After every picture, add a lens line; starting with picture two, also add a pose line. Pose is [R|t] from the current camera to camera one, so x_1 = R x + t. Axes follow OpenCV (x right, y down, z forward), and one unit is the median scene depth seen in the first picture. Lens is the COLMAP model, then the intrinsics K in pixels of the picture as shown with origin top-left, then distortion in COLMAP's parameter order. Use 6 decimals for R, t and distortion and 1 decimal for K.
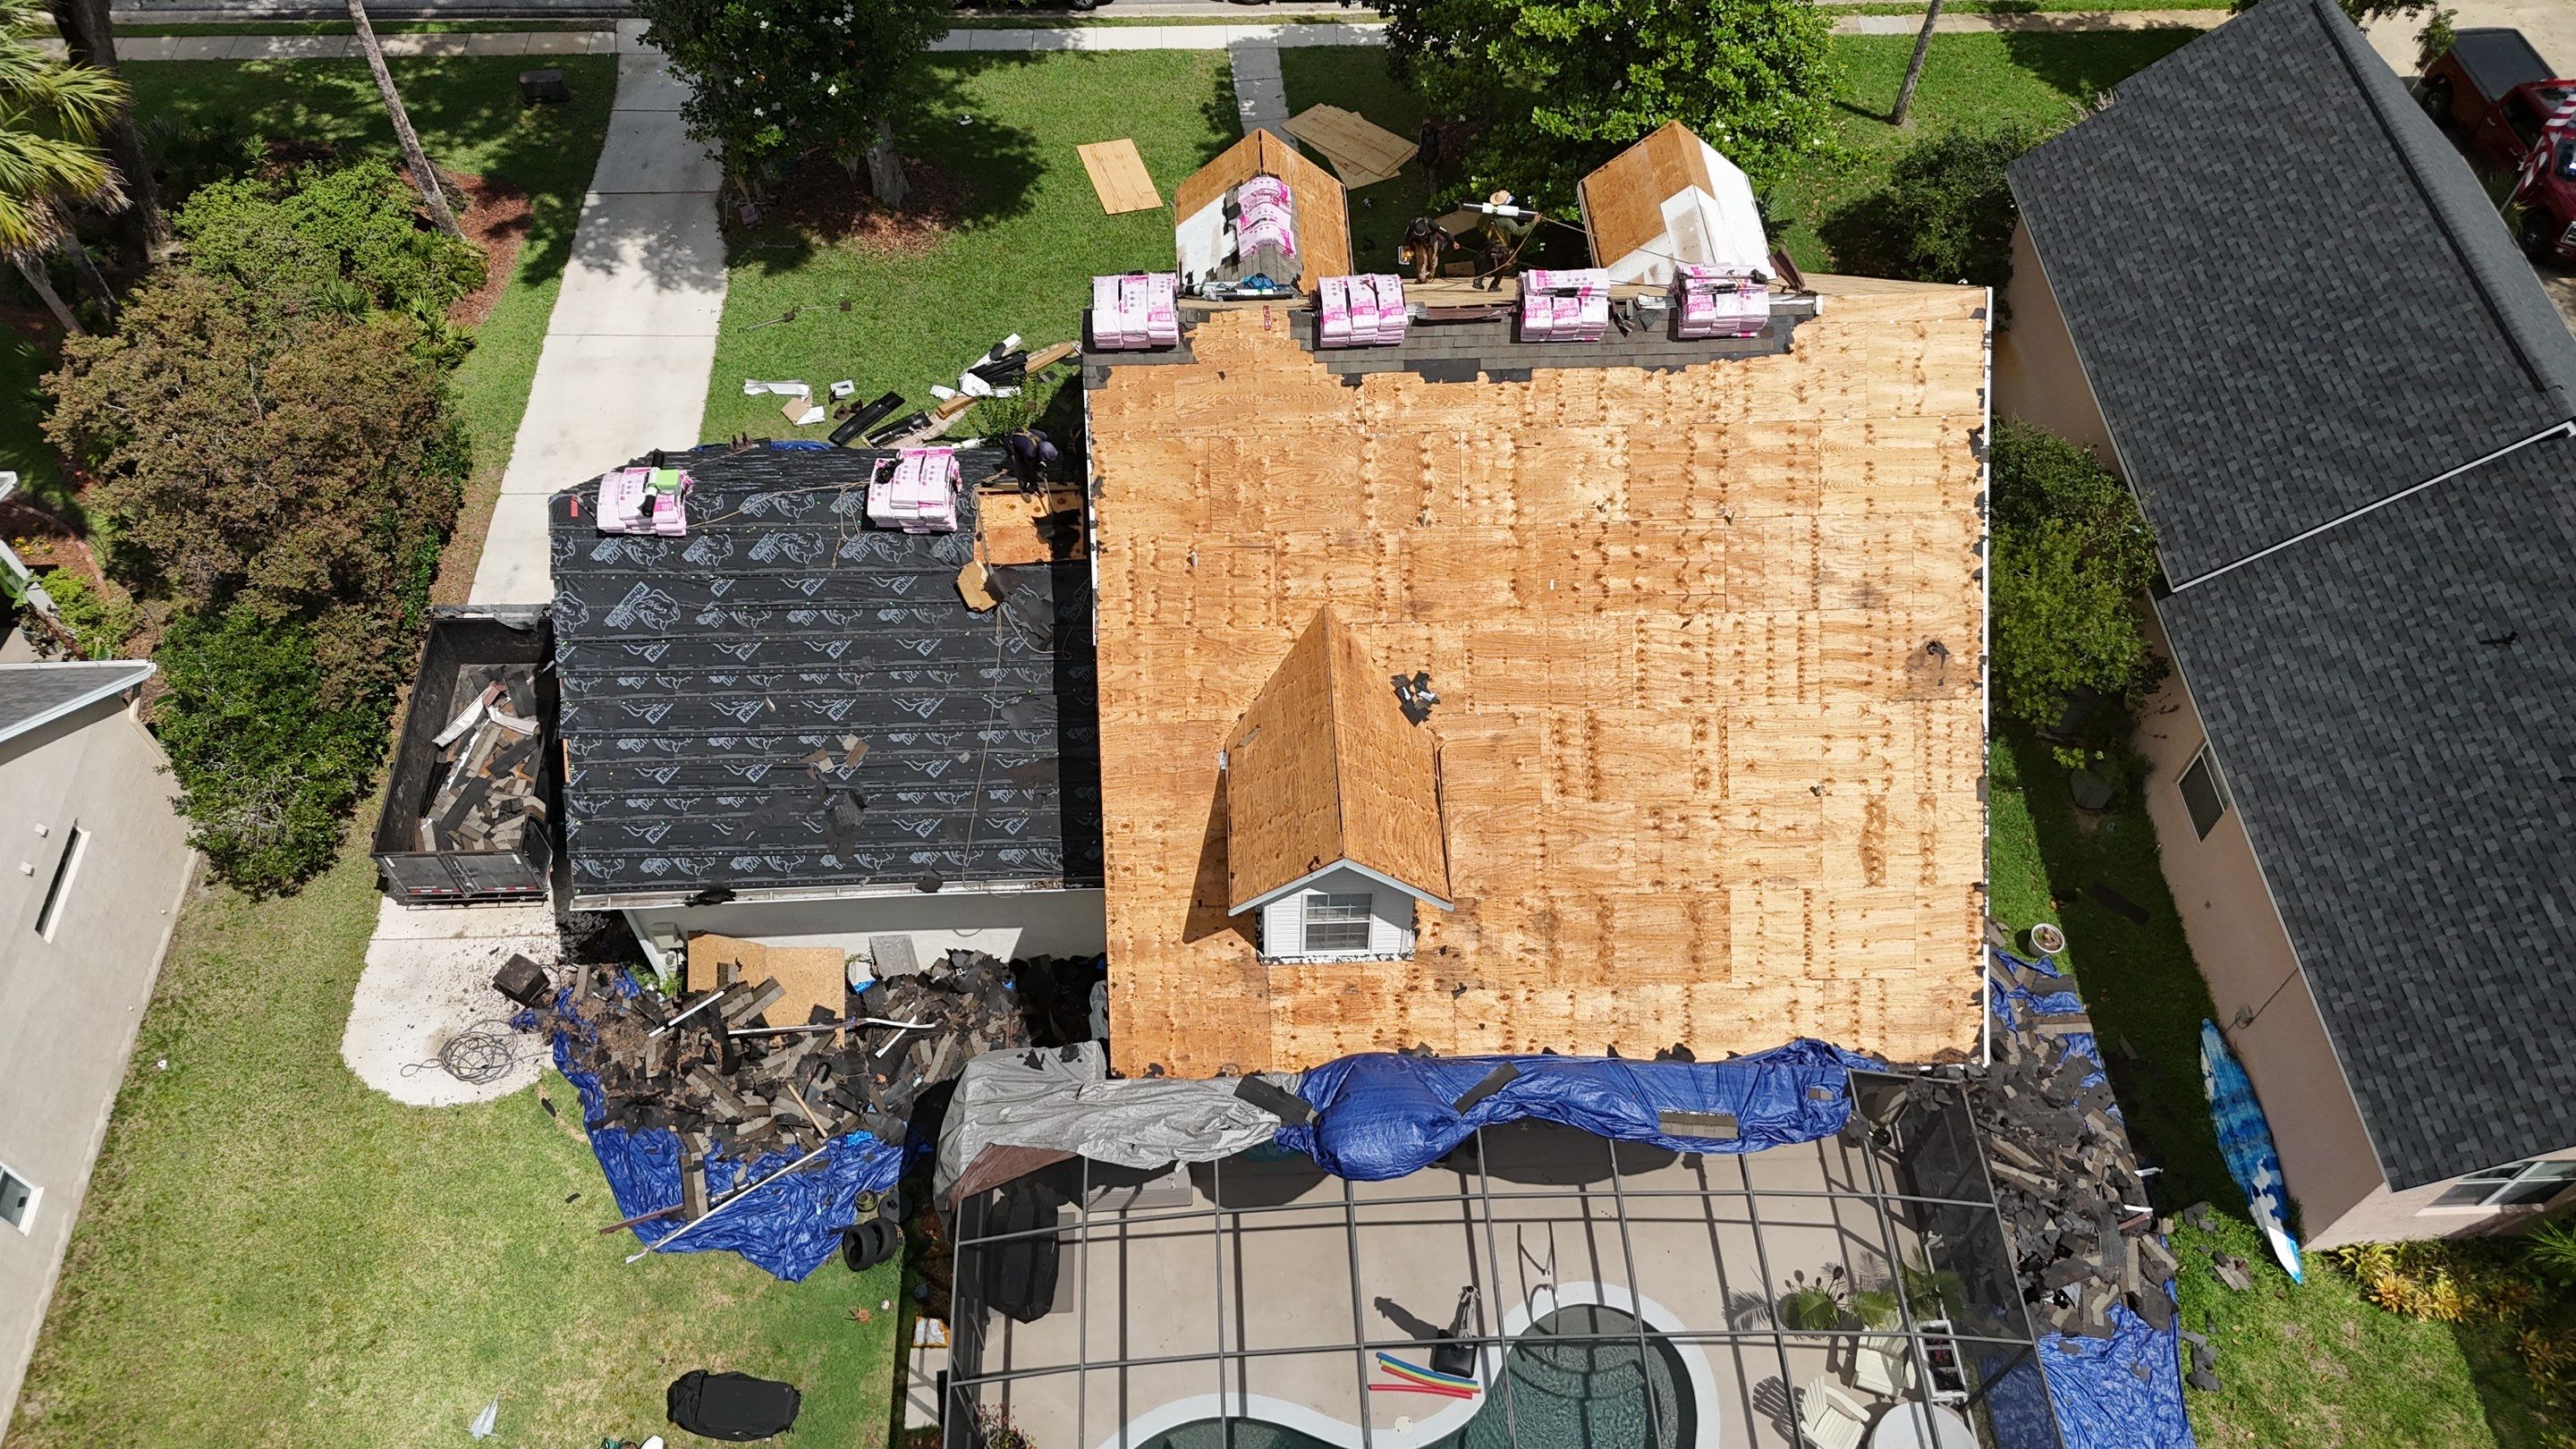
lens RADIAL K [[1898.4, 0, 1292.6], [0, 1898.4, 729.2], [0, 0, 1]] dist [0.060177, -0.058436]
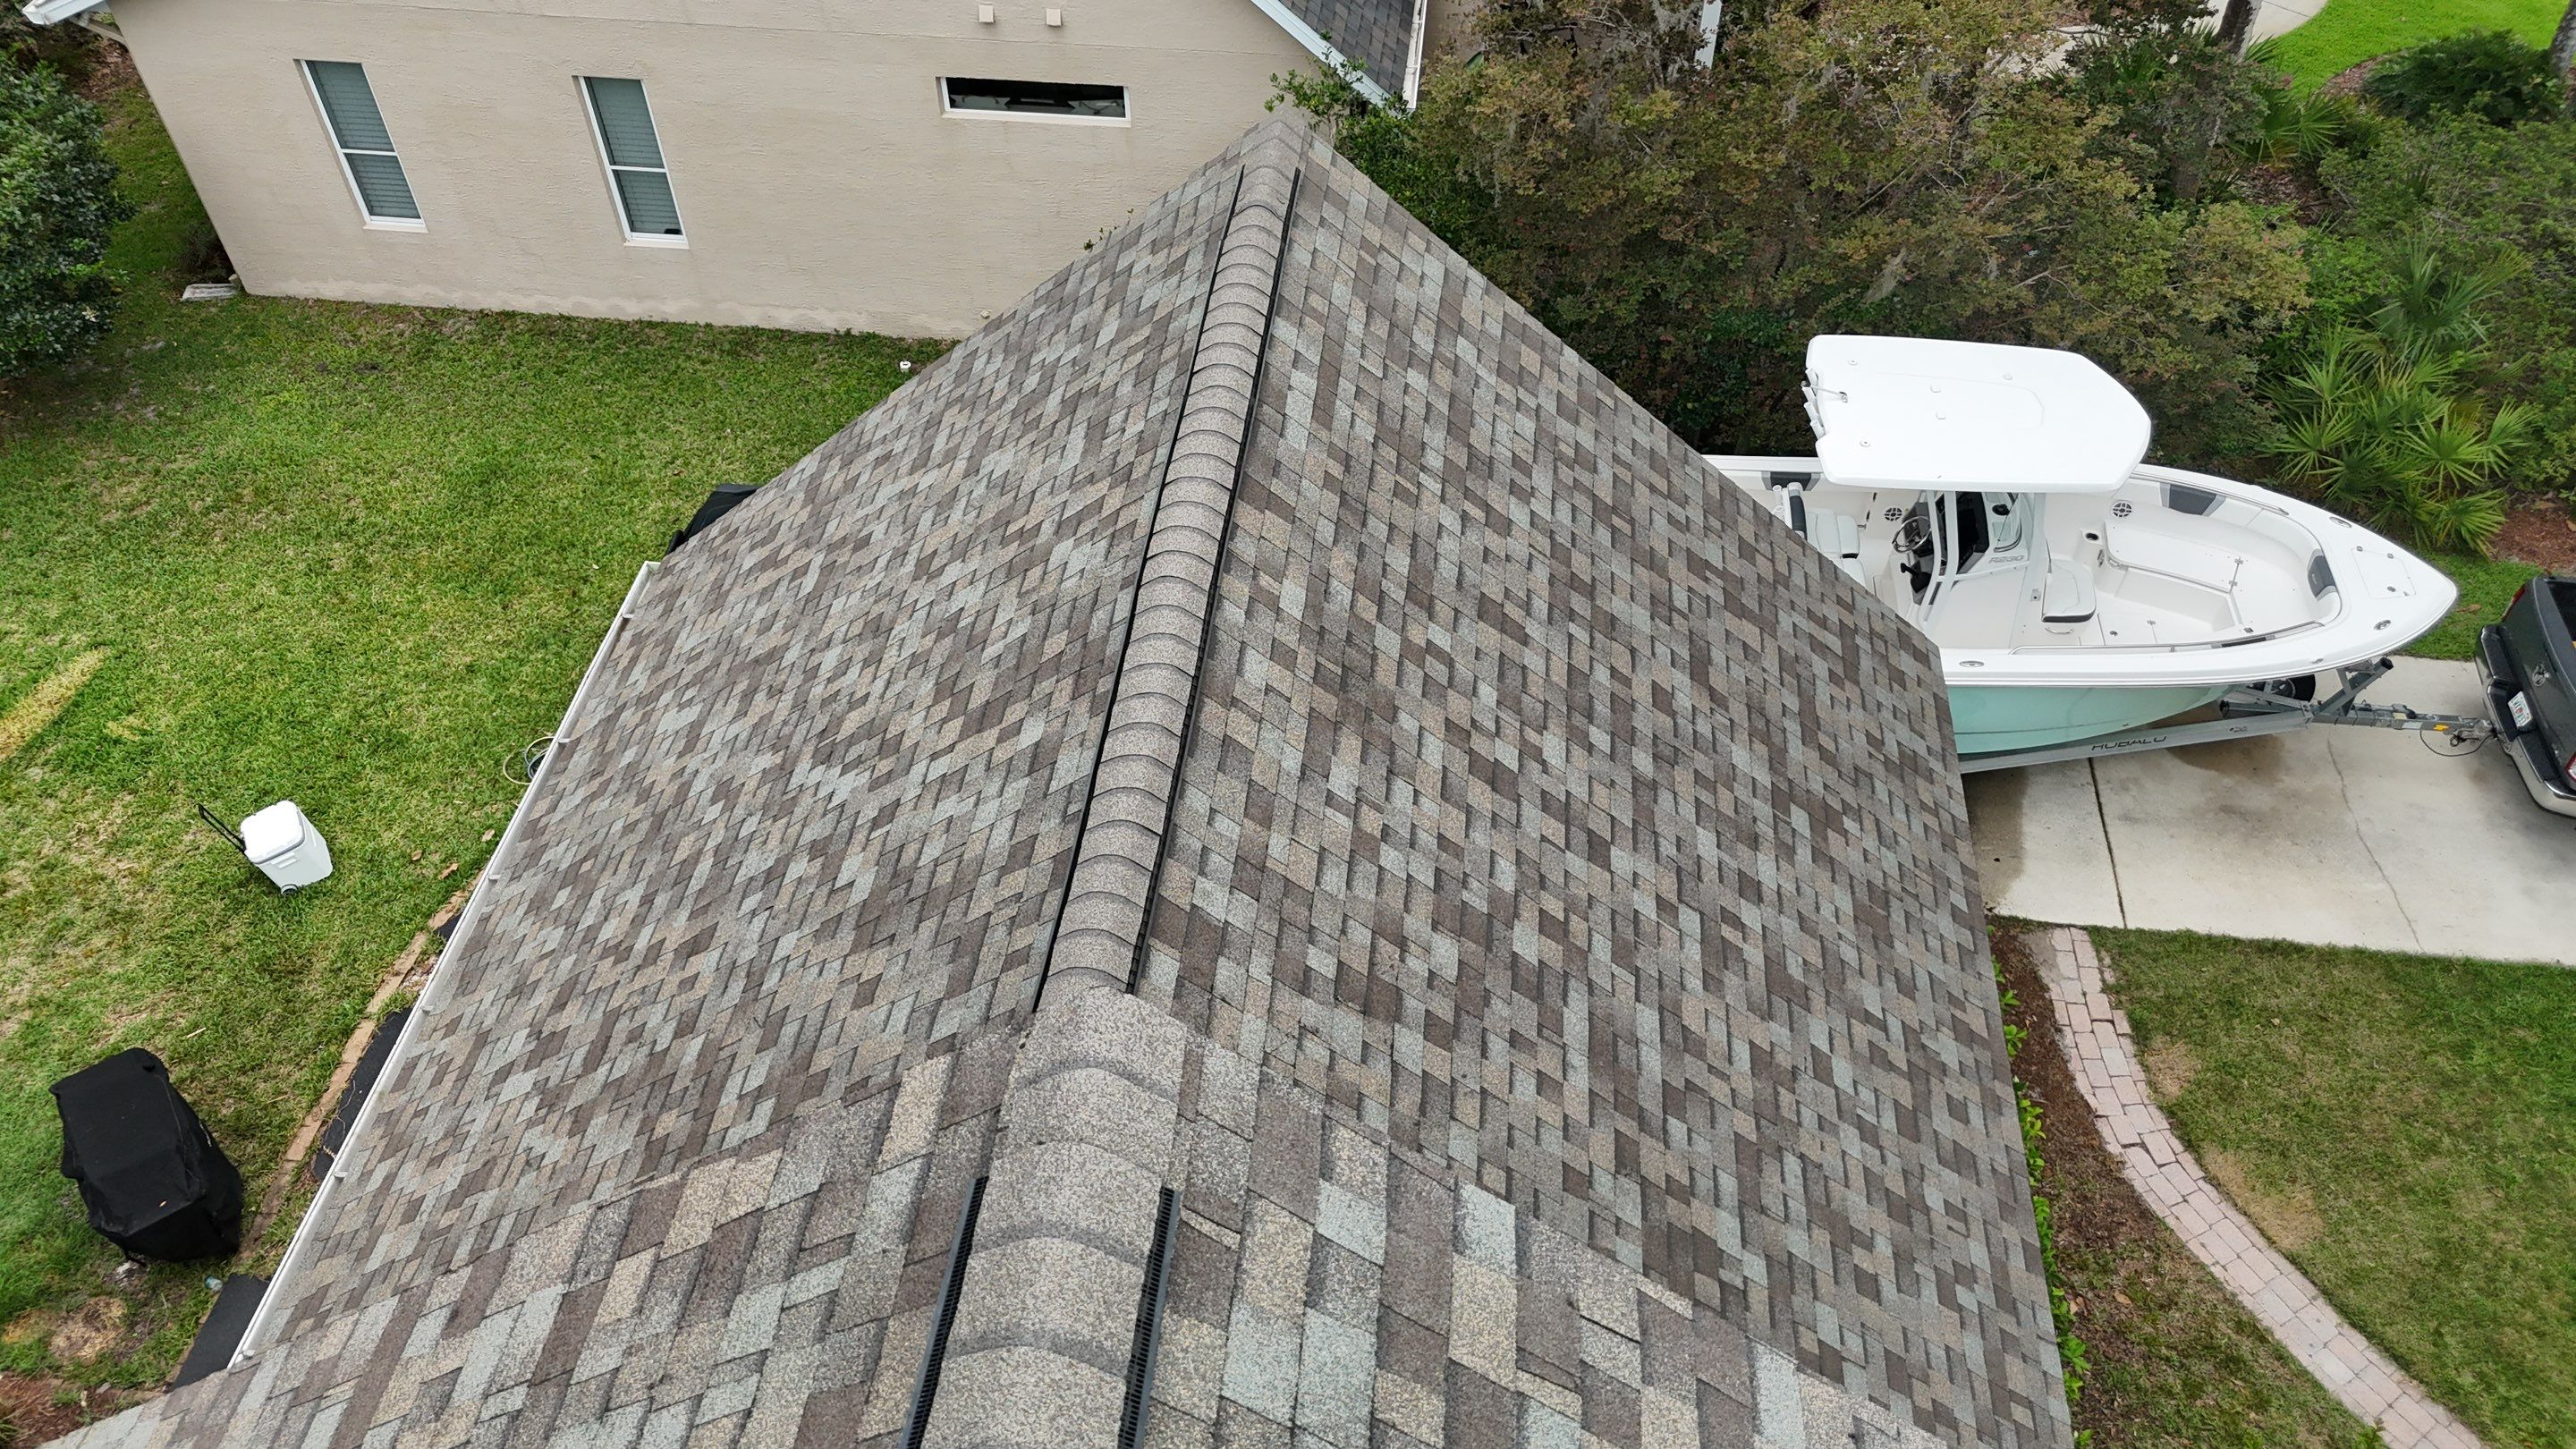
lens RADIAL K [[1898.4, 0, 1293.8], [0, 1898.4, 729.3], [0, 0, 1]] dist [0.060177, -0.058436]
pose [[-0.156783, 0.711783, -0.684678, -0.034293], [-0.802515, 0.312263, 0.508391, -0.254516], [0.575663, 0.629172, 0.522259, 0.798409]]
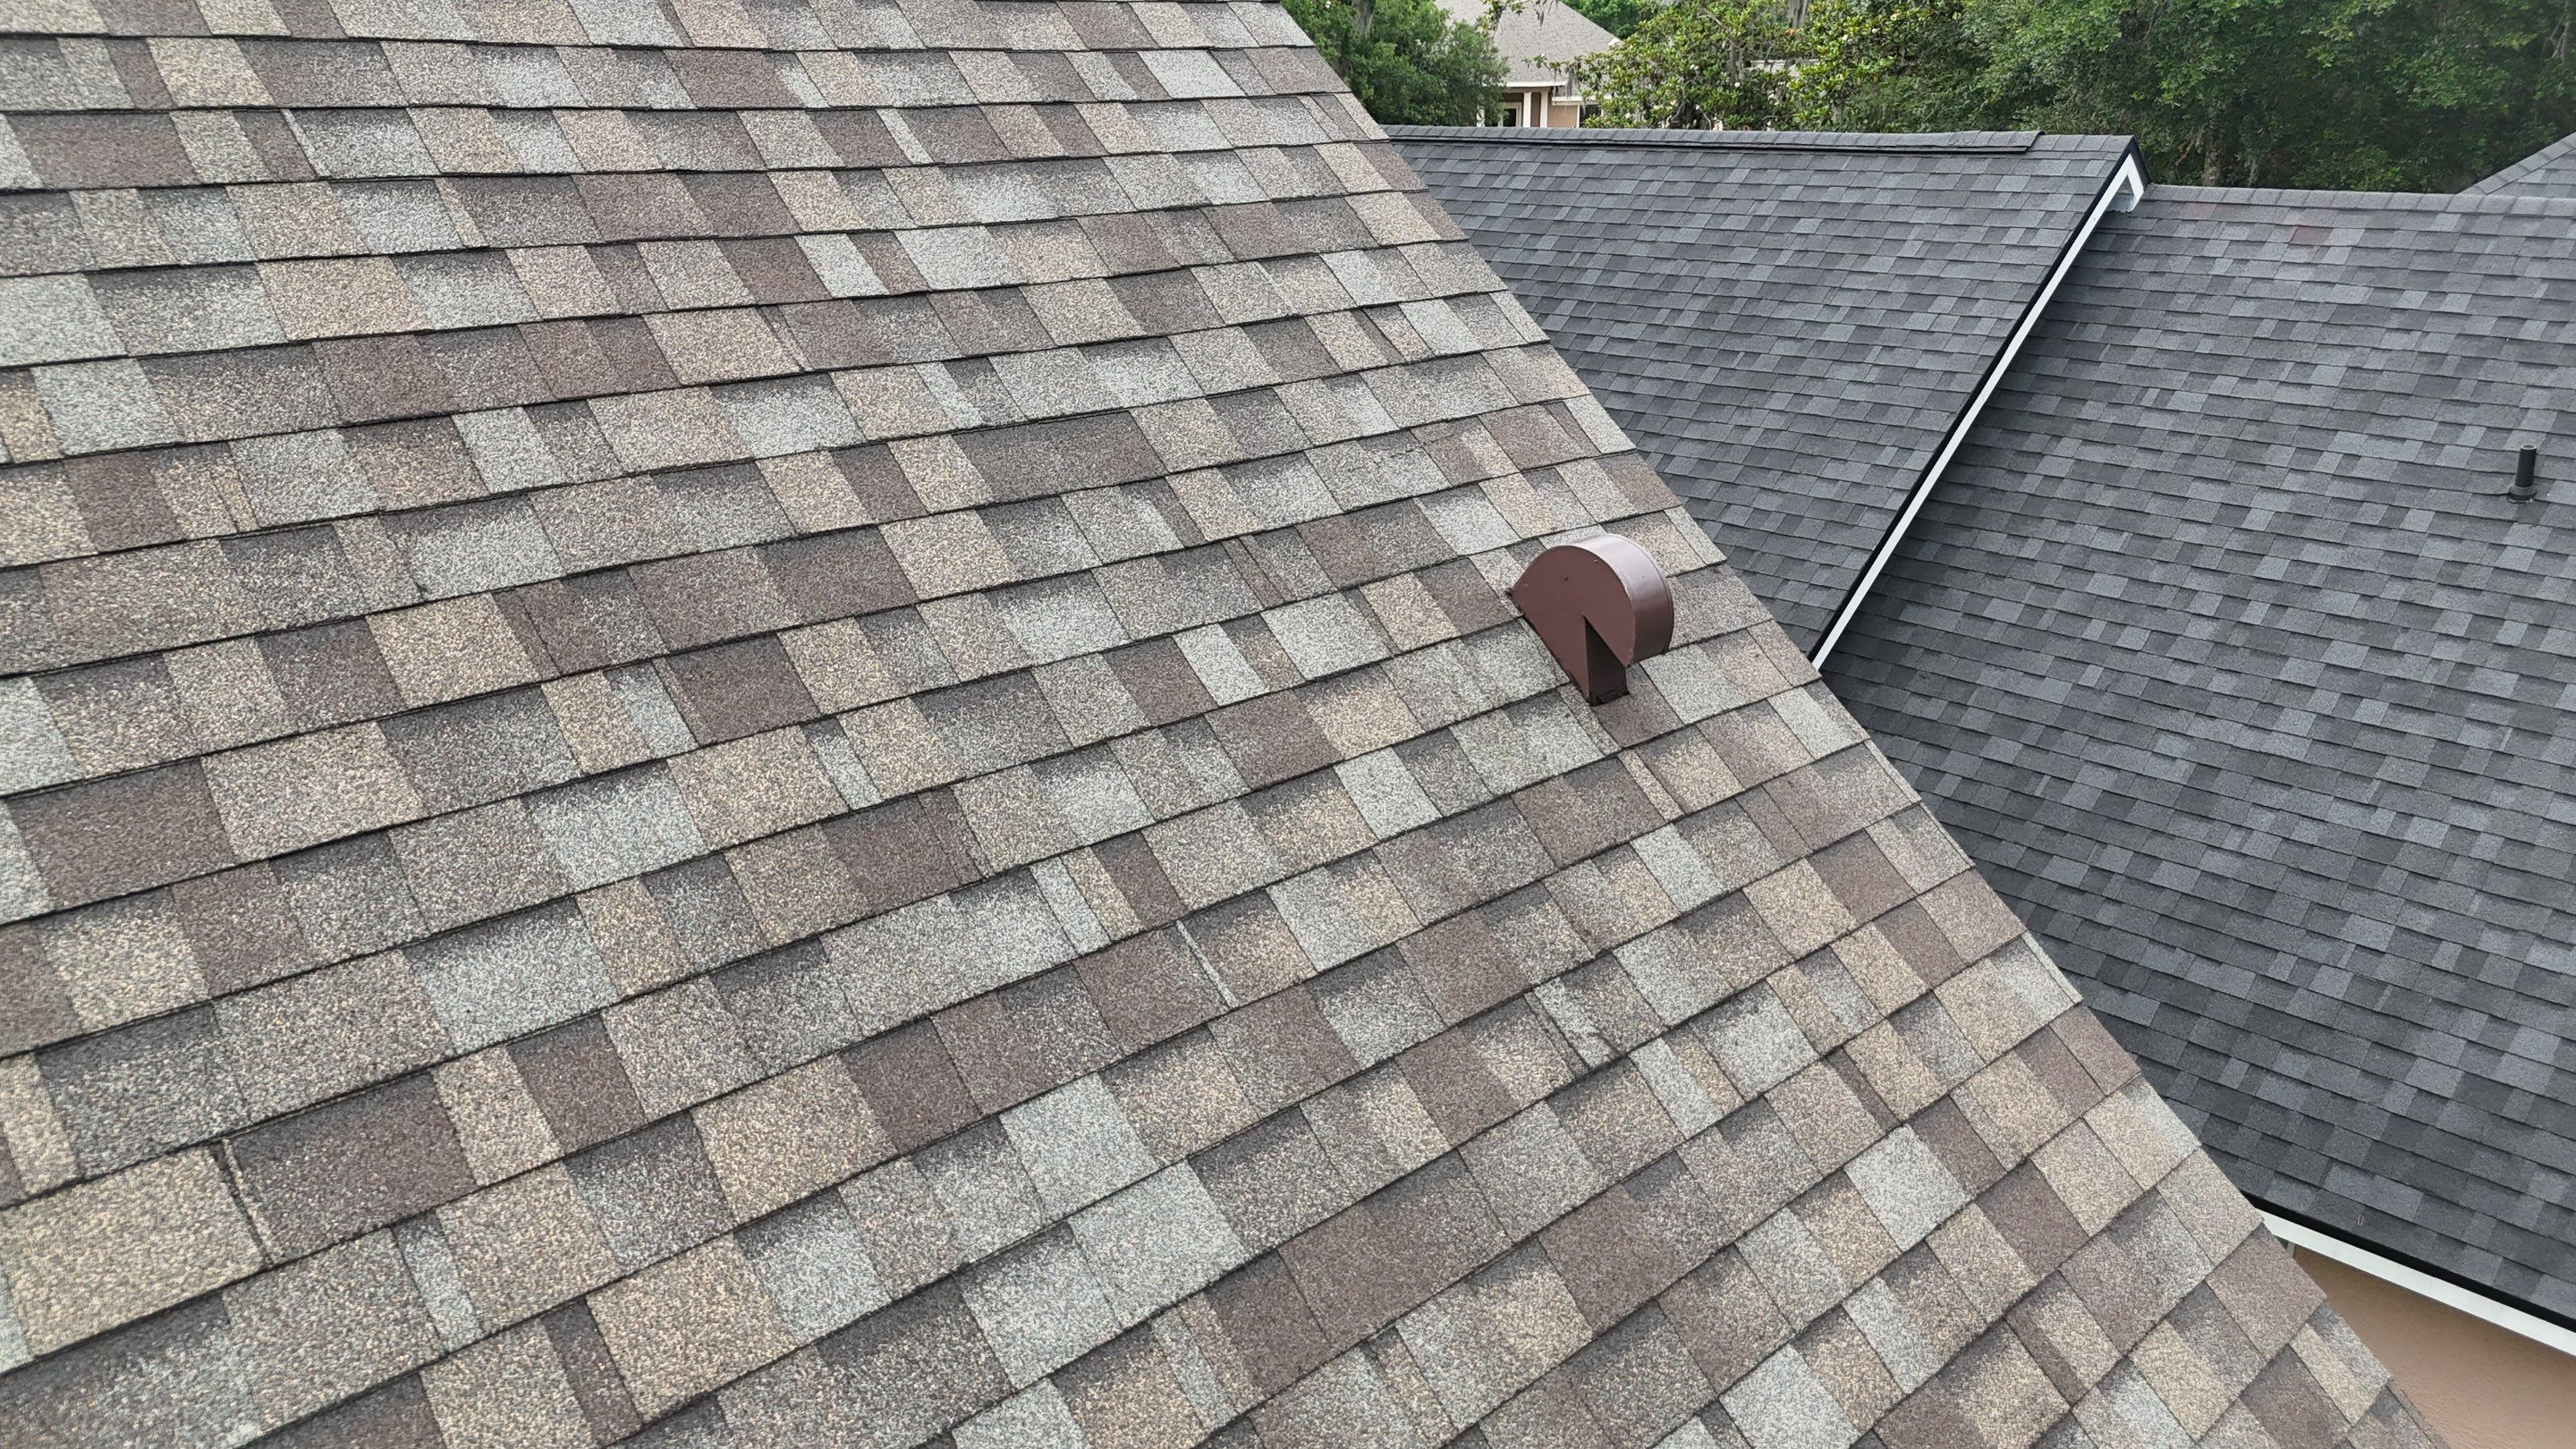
lens RADIAL K [[1898.4, 0, 1282.4], [0, 1898.4, 716.5], [0, 0, 1]] dist [0.060177, -0.058436]
pose [[0.763090, -0.230055, 0.603960, 0.217907], [0.539651, 0.741026, -0.399572, 0.003228], [-0.355627, 0.630837, 0.689619, 0.809831]]
